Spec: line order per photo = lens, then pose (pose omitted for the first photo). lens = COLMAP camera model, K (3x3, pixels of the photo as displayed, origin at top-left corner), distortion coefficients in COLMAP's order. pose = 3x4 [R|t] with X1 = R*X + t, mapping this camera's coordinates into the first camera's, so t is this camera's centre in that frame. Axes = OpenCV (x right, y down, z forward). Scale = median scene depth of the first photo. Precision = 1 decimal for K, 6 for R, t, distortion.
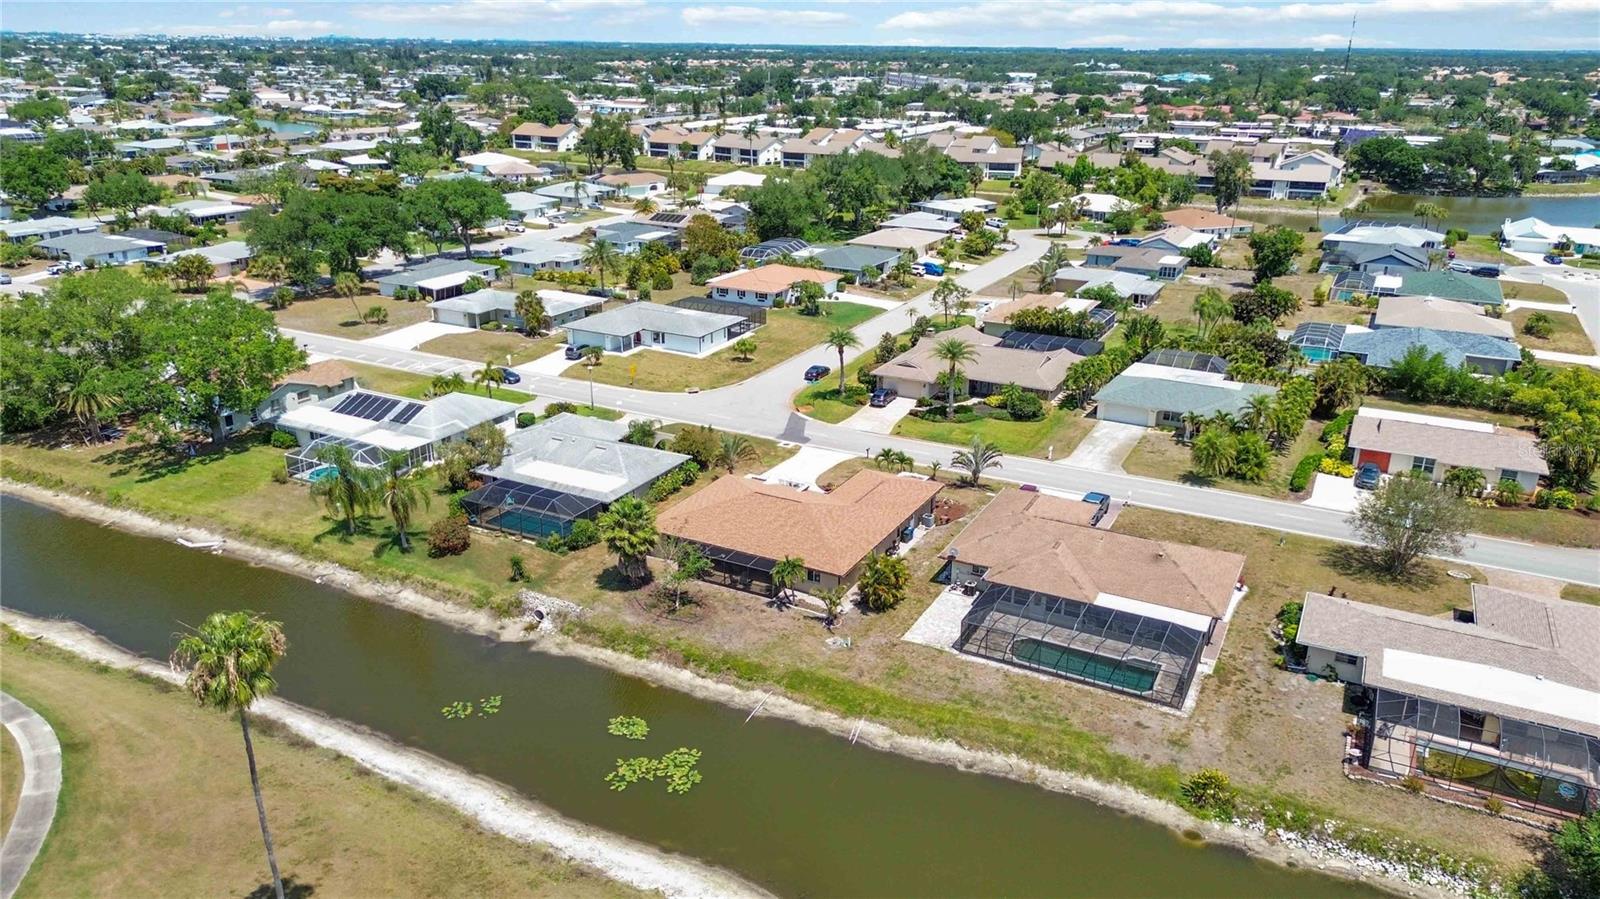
lens RADIAL K [[1132.4, 0, 799.9], [0, 1132.4, 445.0], [0, 0, 1]] dist [0.074120, -0.074067]
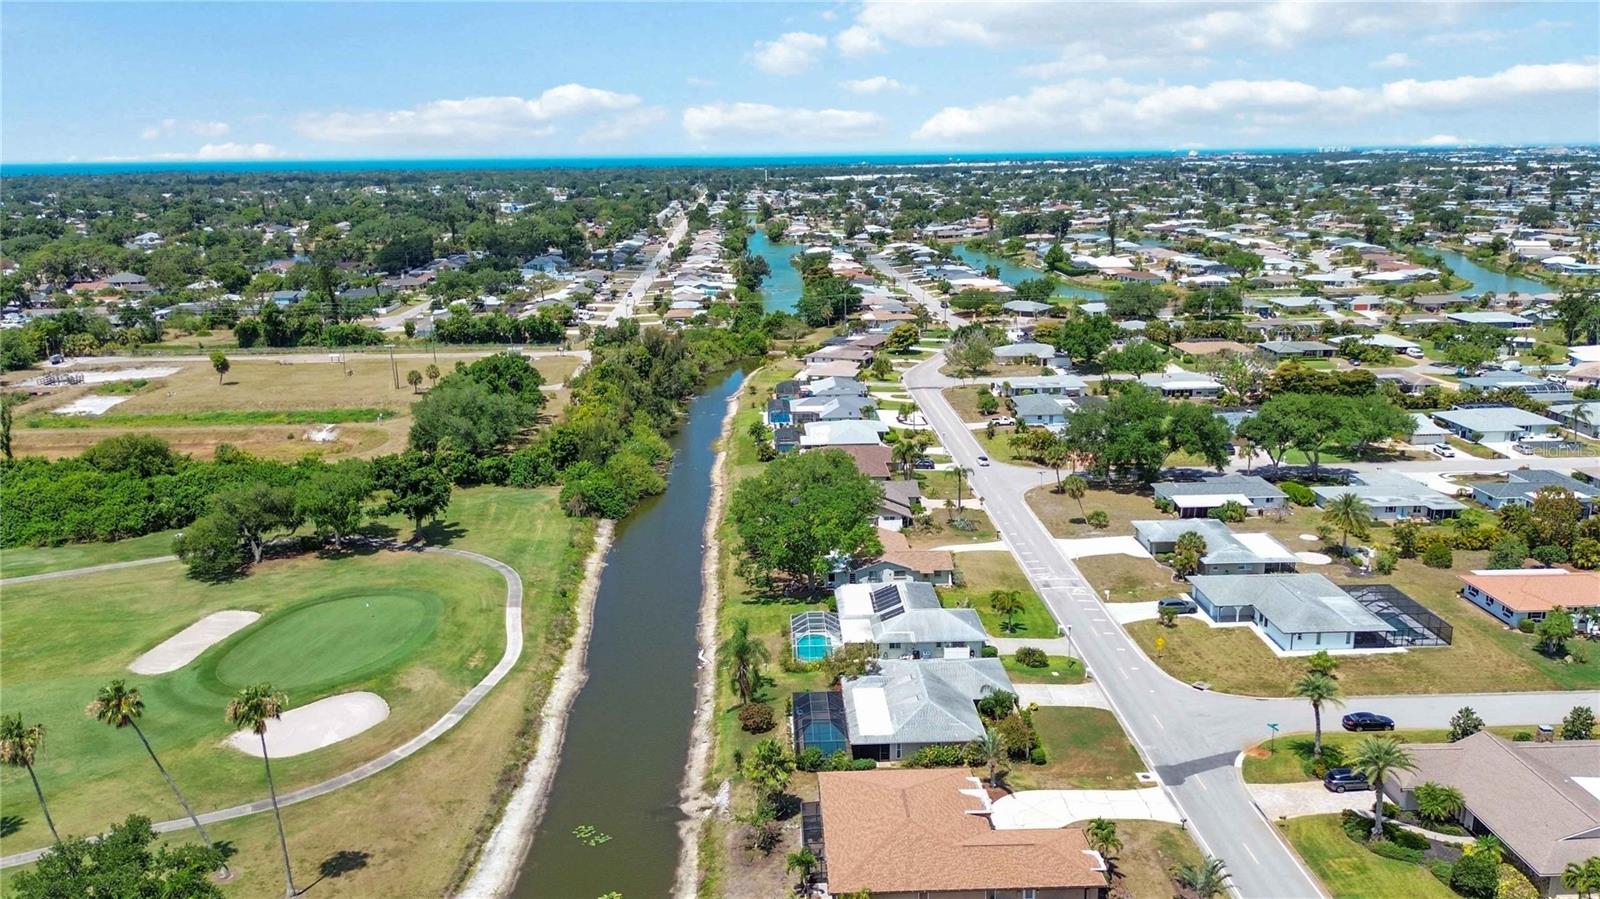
lens RADIAL K [[1213.2, 0, 800.0], [0, 1213.2, 444.7], [0, 0, 1]] dist [0.075044, -0.074976]
pose [[0.490057, 0.184690, -0.851900, 0.674107], [-0.271306, 0.961072, 0.052289, -0.245141], [0.828395, 0.205501, 0.521087, 0.239122]]
